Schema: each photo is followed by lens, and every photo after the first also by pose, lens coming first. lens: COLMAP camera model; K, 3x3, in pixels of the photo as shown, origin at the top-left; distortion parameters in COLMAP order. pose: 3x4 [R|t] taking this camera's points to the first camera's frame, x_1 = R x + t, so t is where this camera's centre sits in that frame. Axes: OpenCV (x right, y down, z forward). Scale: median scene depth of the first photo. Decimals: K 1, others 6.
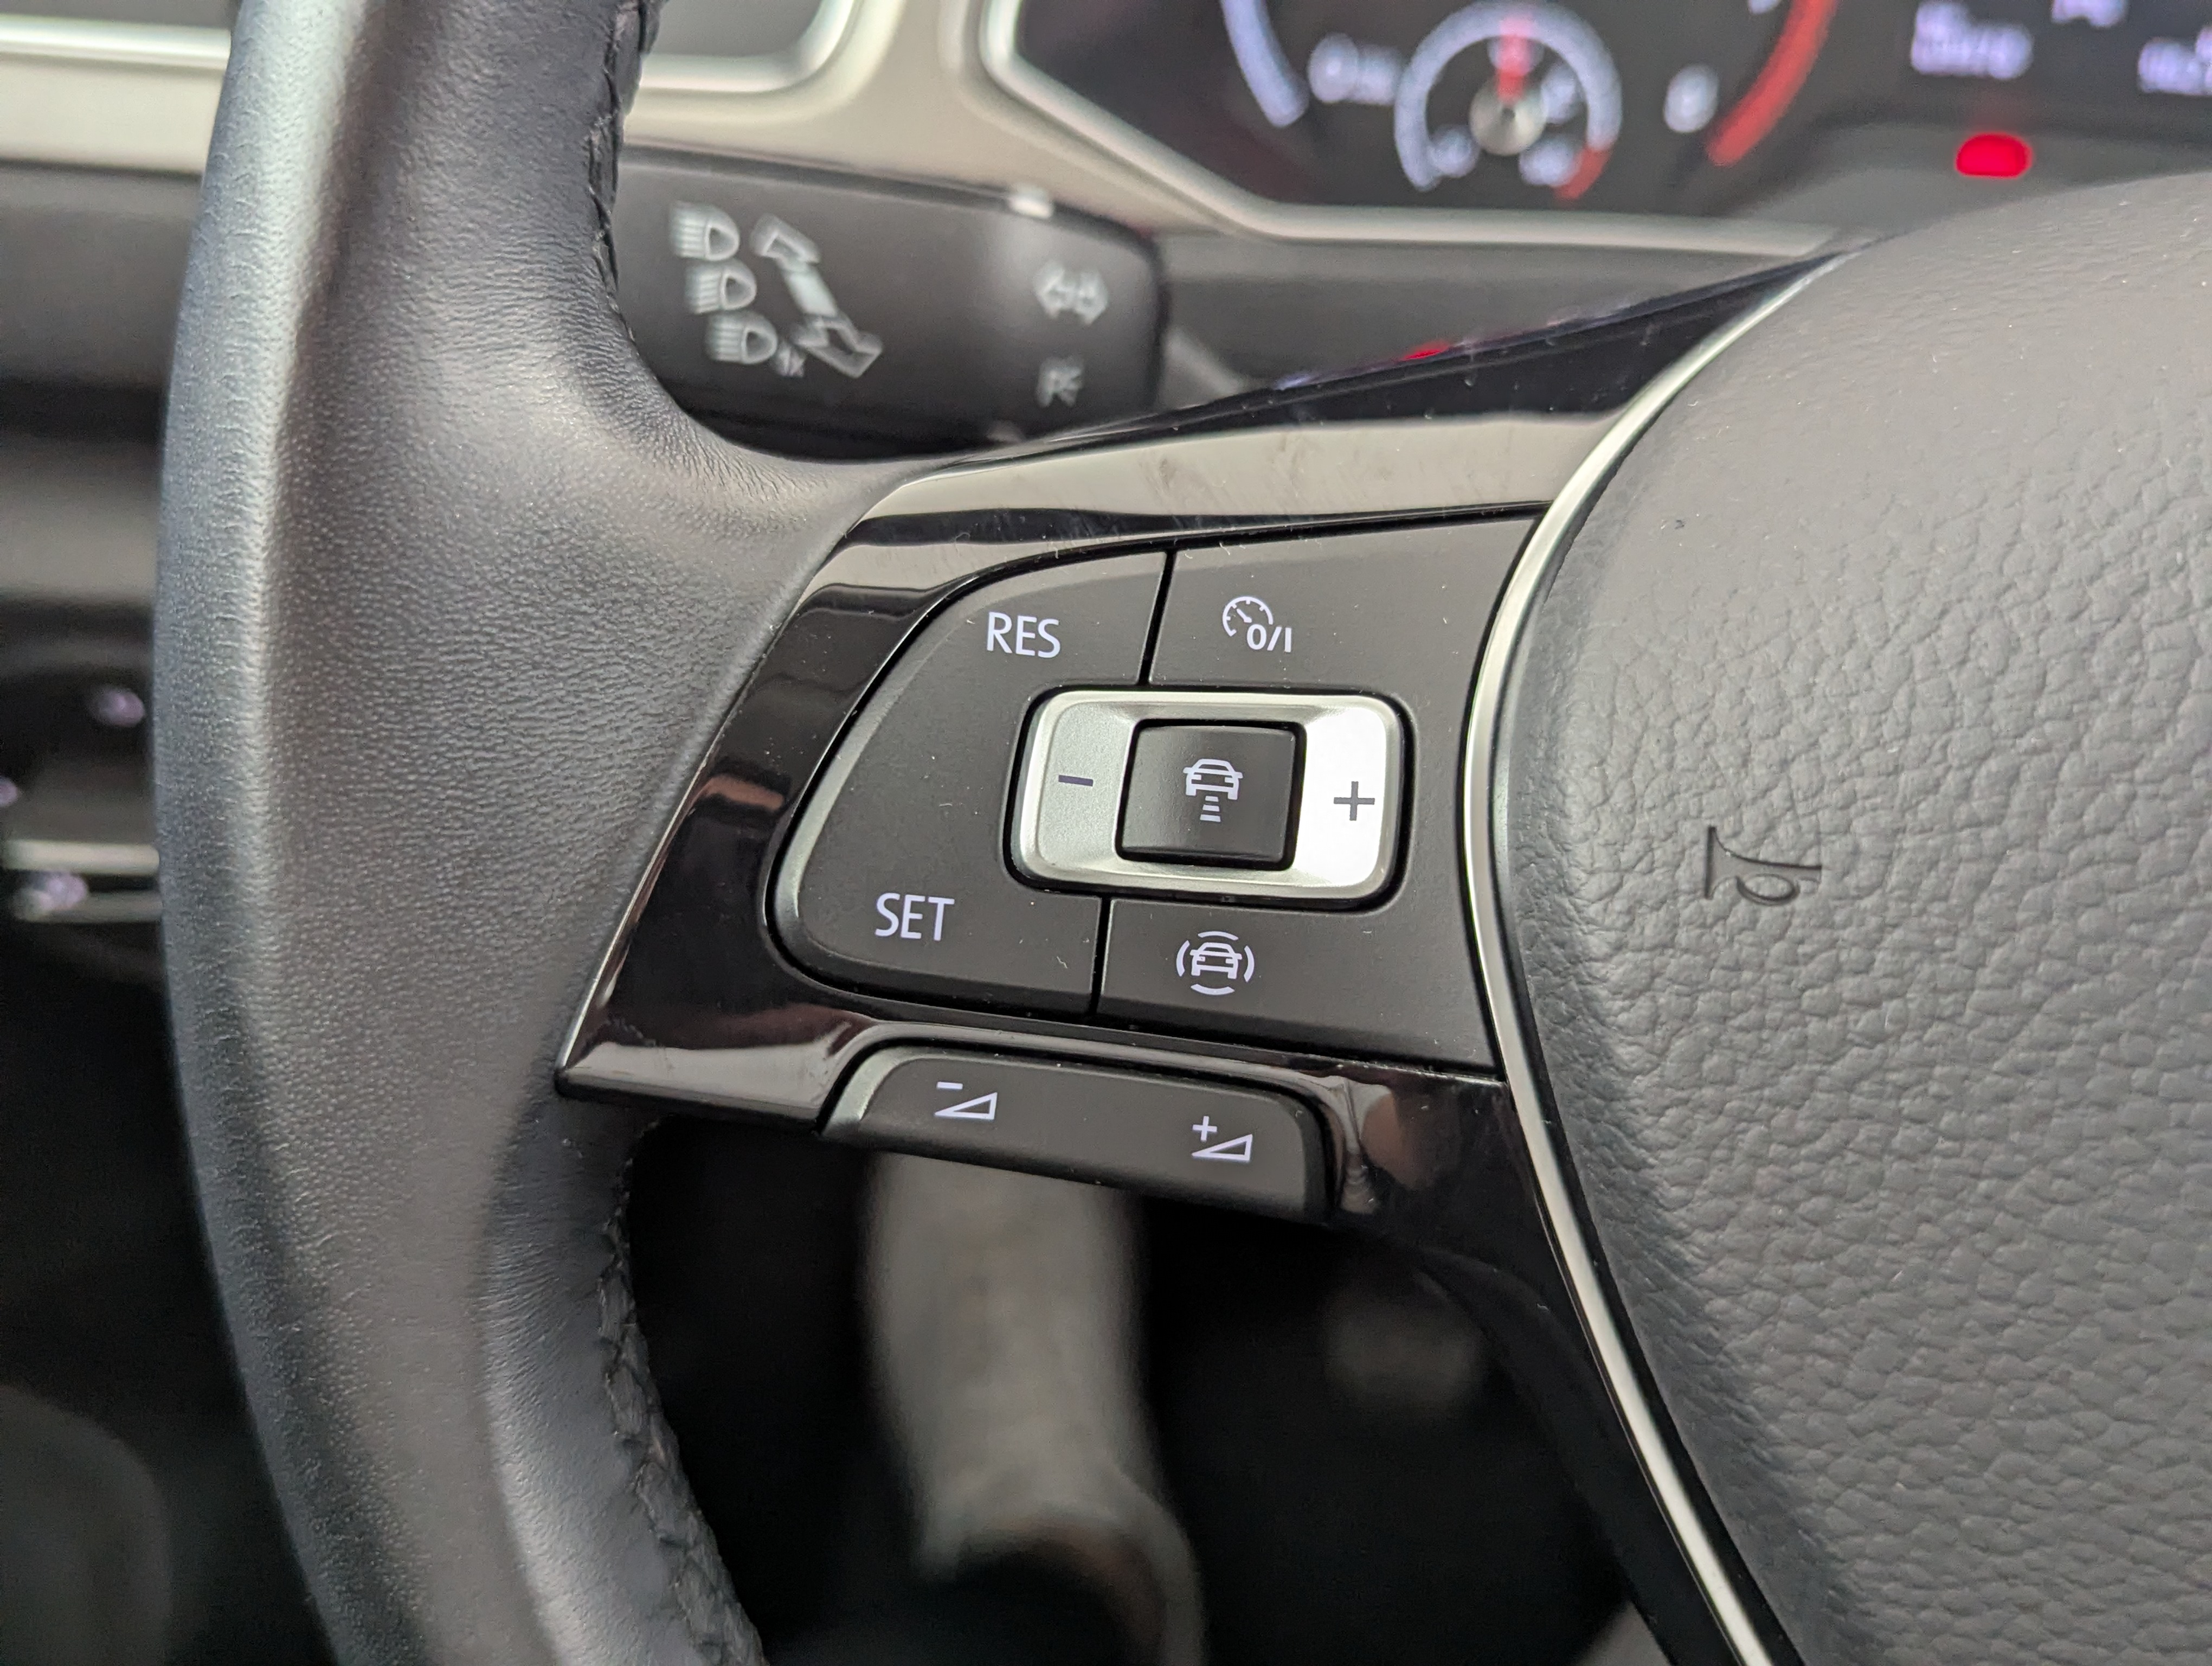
lens RADIAL K [[2211.2, 0, 1106.0], [0, 2211.2, 833.0], [0, 0, 1]] dist [0.000967, -0.009071]
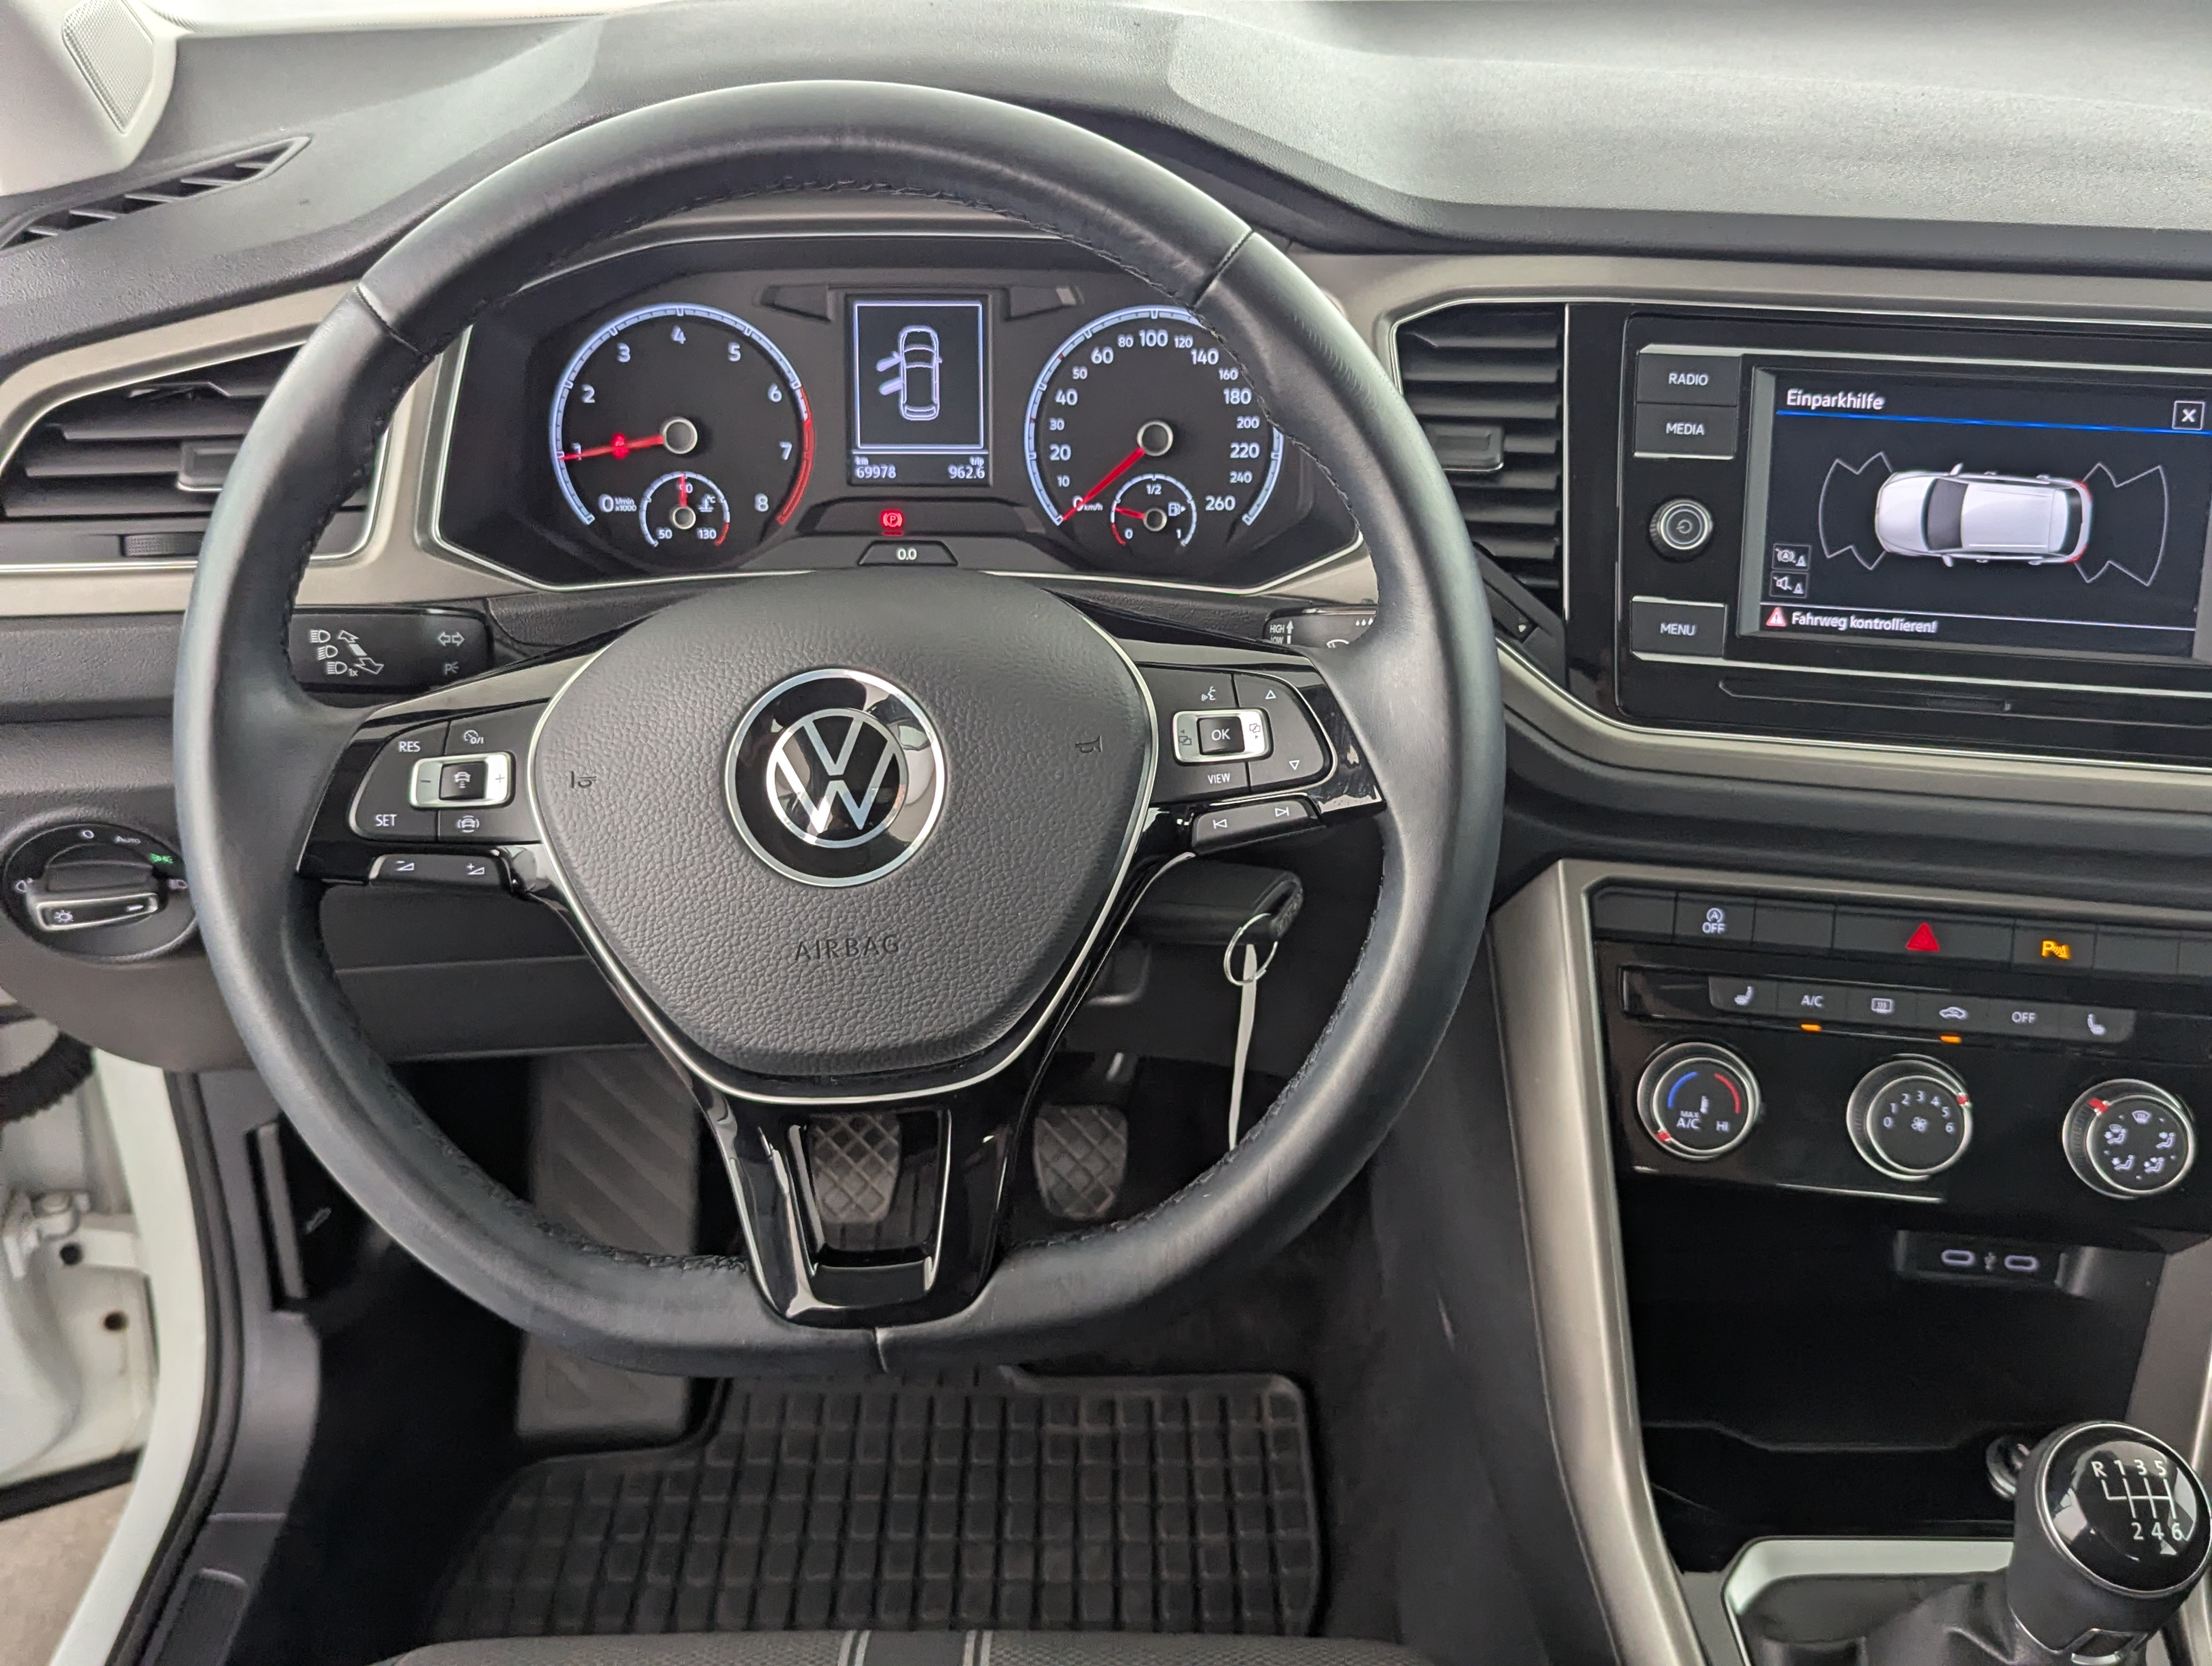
lens RADIAL K [[2031.7, 0, 1112.1], [0, 2031.7, 791.2], [0, 0, 1]] dist [0.057318, -0.051274]
pose [[0.981469, -0.120061, 0.149345, 0.614889], [0.131231, 0.989065, -0.067297, 0.382574], [-0.139632, 0.085649, 0.986492, -2.655808]]
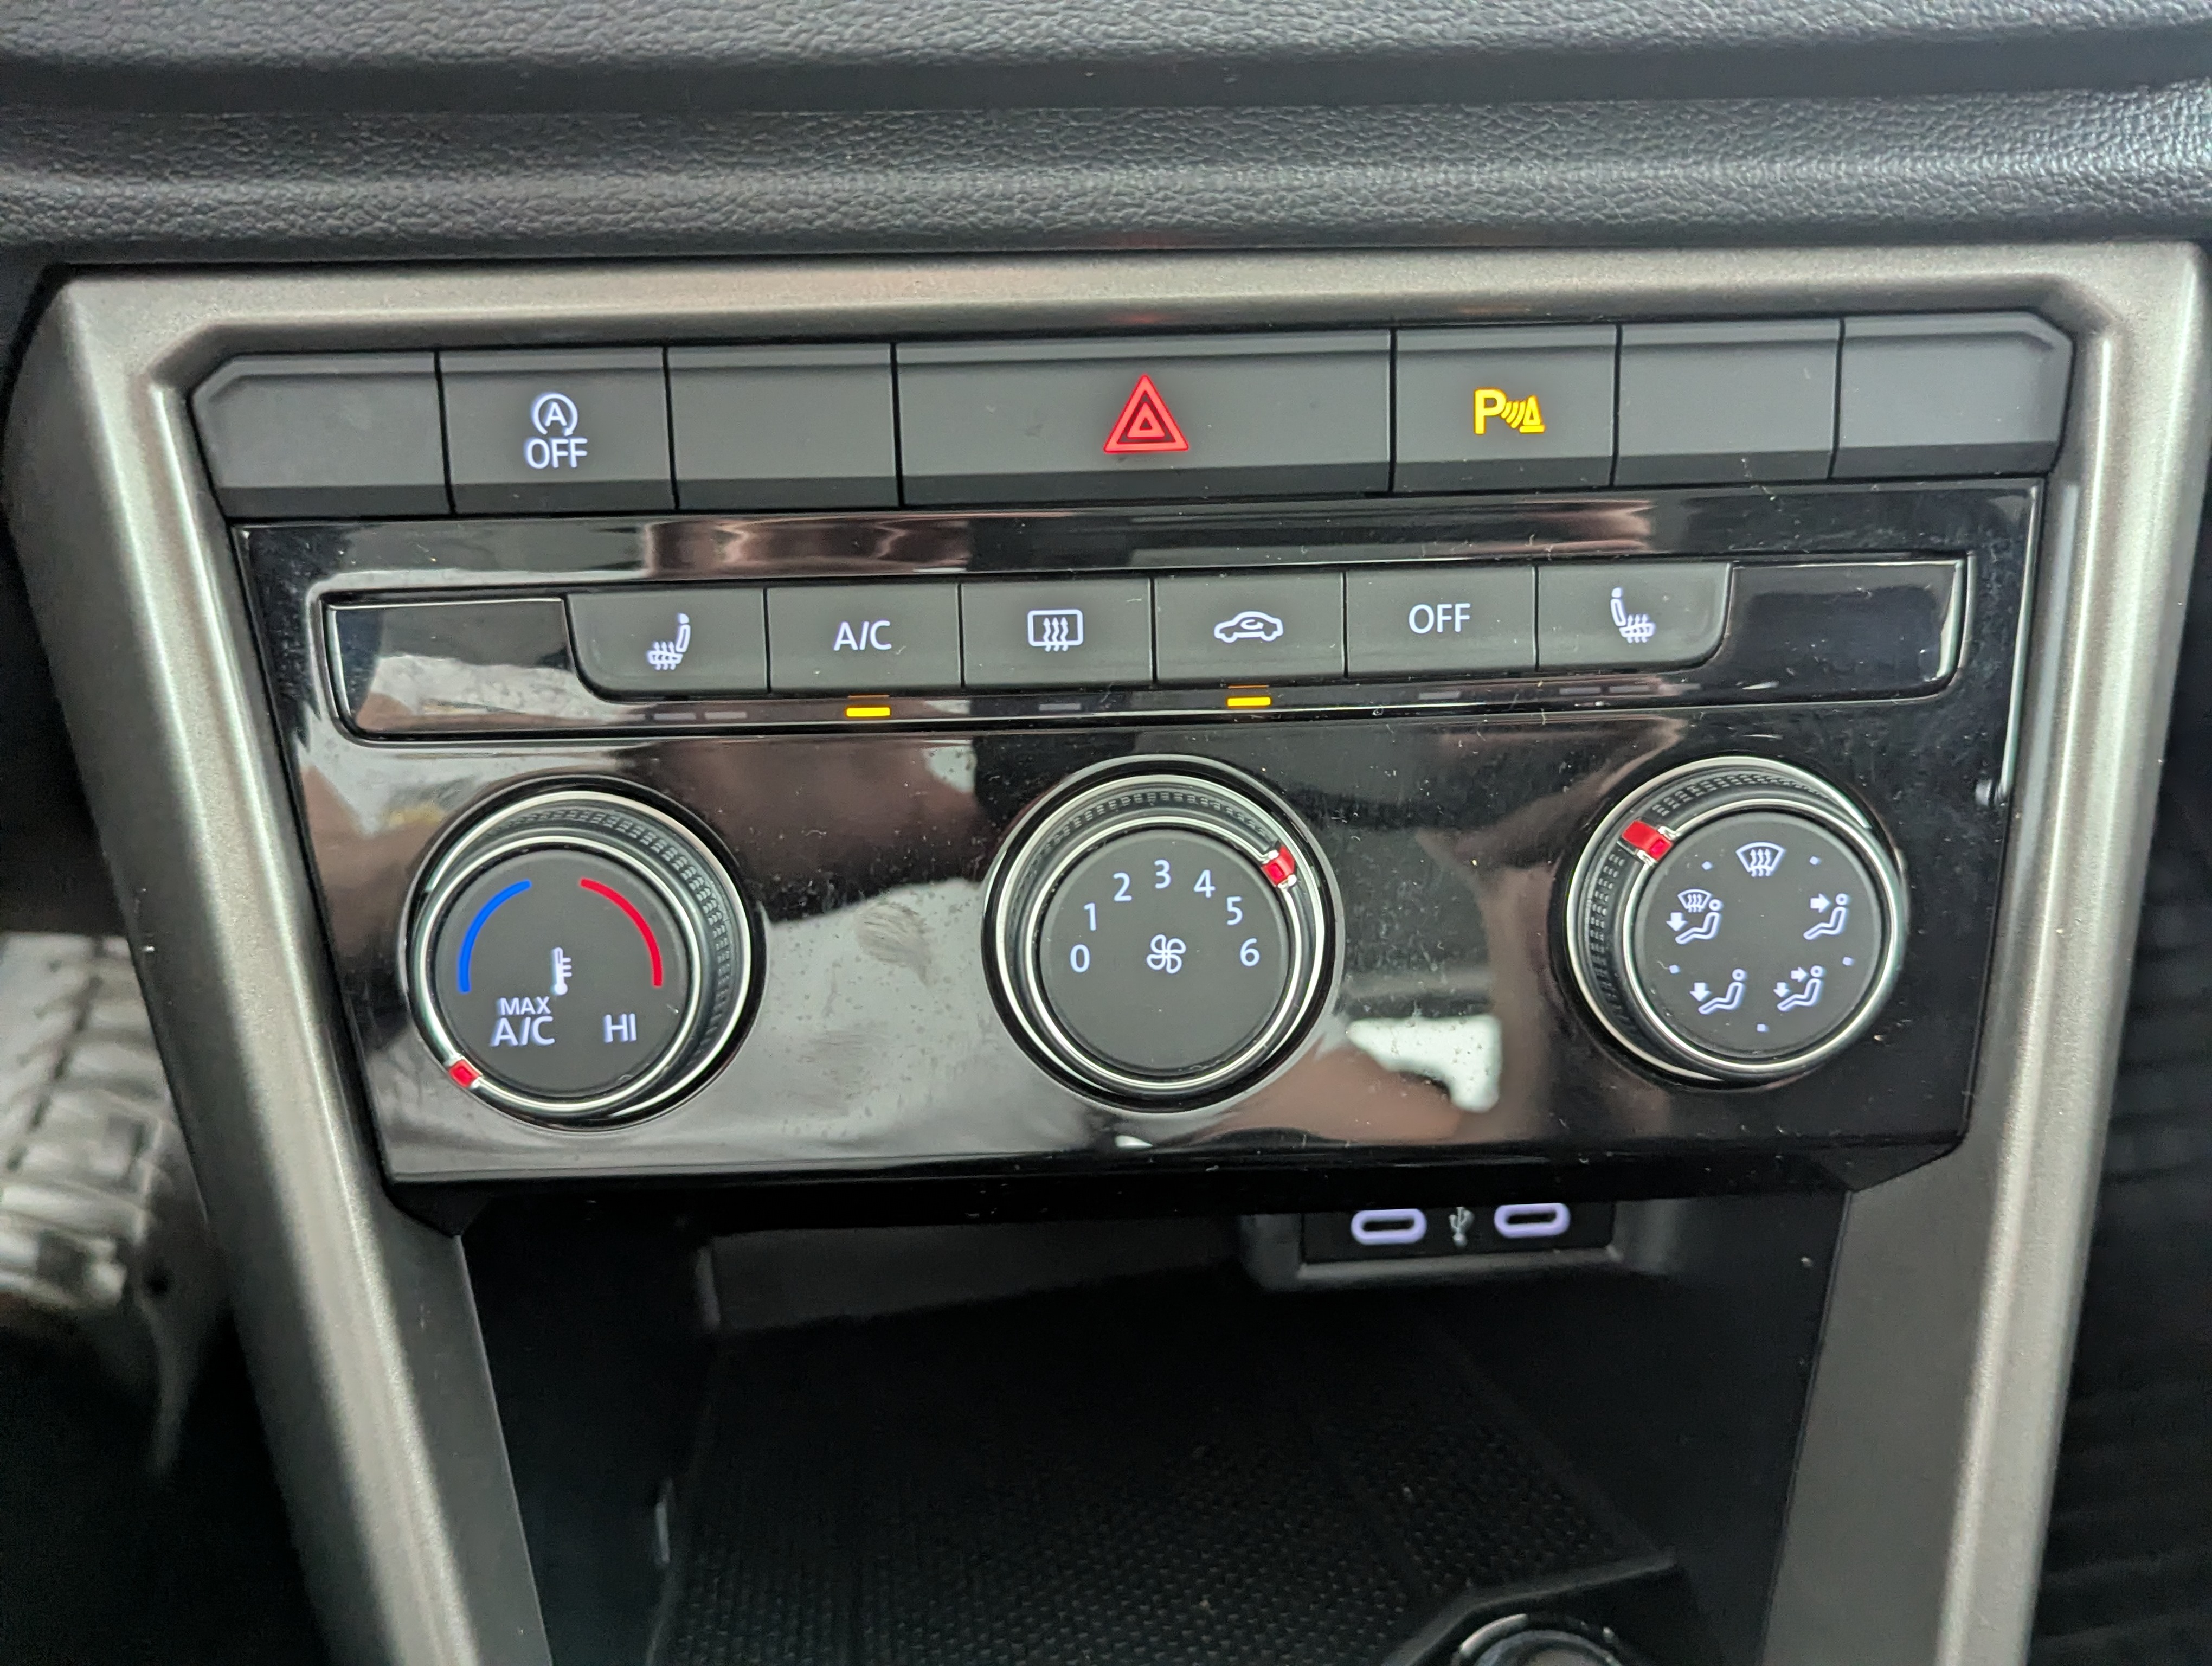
lens RADIAL K [[2063.0, 0, 1106.0], [0, 2063.0, 833.0], [0, 0, 1]] dist [0.013507, 0.004556]
pose [[0.935402, -0.246482, 0.253515, 2.454131], [0.235097, 0.969092, 0.074763, 0.803139], [-0.264107, -0.010333, 0.964438, -0.000742]]
